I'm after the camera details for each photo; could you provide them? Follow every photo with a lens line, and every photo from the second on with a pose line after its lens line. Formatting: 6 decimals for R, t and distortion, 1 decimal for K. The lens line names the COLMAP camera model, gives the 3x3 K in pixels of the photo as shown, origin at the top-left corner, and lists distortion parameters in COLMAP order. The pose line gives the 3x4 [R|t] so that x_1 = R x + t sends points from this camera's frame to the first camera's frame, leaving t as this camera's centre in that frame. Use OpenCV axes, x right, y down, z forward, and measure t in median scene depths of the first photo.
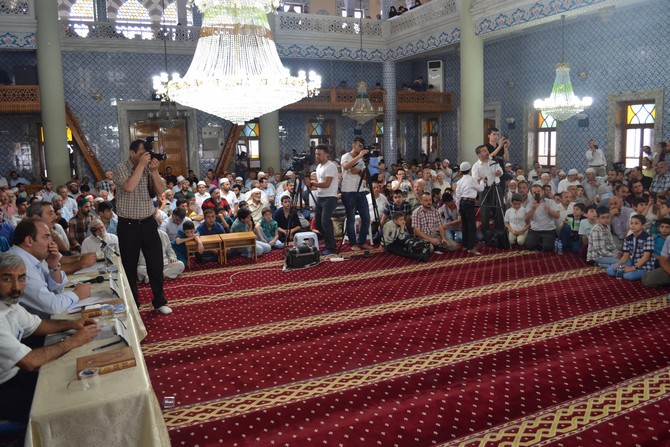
lens RADIAL K [[531.9, 0, 332.6], [0, 531.9, 223.8], [0, 0, 1]] dist [-0.080200, 0.008493]
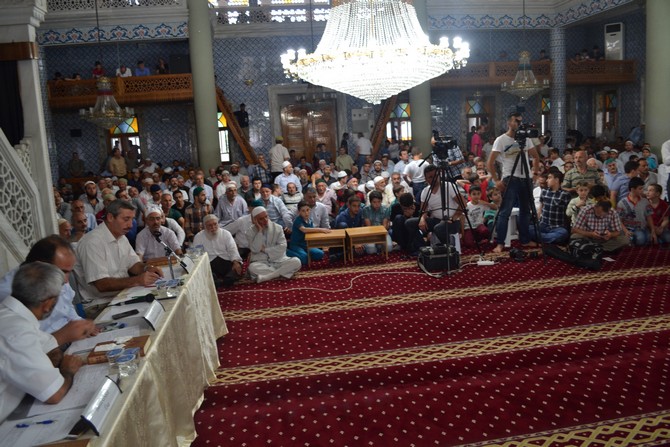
lens RADIAL K [[531.9, 0, 333.9], [0, 531.9, 224.3], [0, 0, 1]] dist [-0.080200, 0.008493]
pose [[0.955890, 0.022504, -0.292862, 0.022941], [-0.012326, 0.999256, 0.036553, -0.015473], [0.293467, -0.031331, 0.955456, 0.116207]]
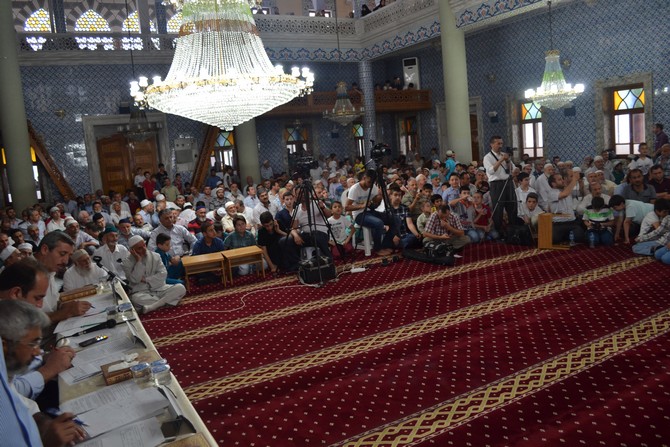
lens RADIAL K [[531.9, 0, 334.4], [0, 531.9, 223.4], [0, 0, 1]] dist [-0.080200, 0.008493]
pose [[0.995907, -0.066458, 0.061256, -0.057403], [0.067234, 0.997680, -0.010697, -0.004194], [-0.060403, 0.014771, 0.998065, 0.075302]]
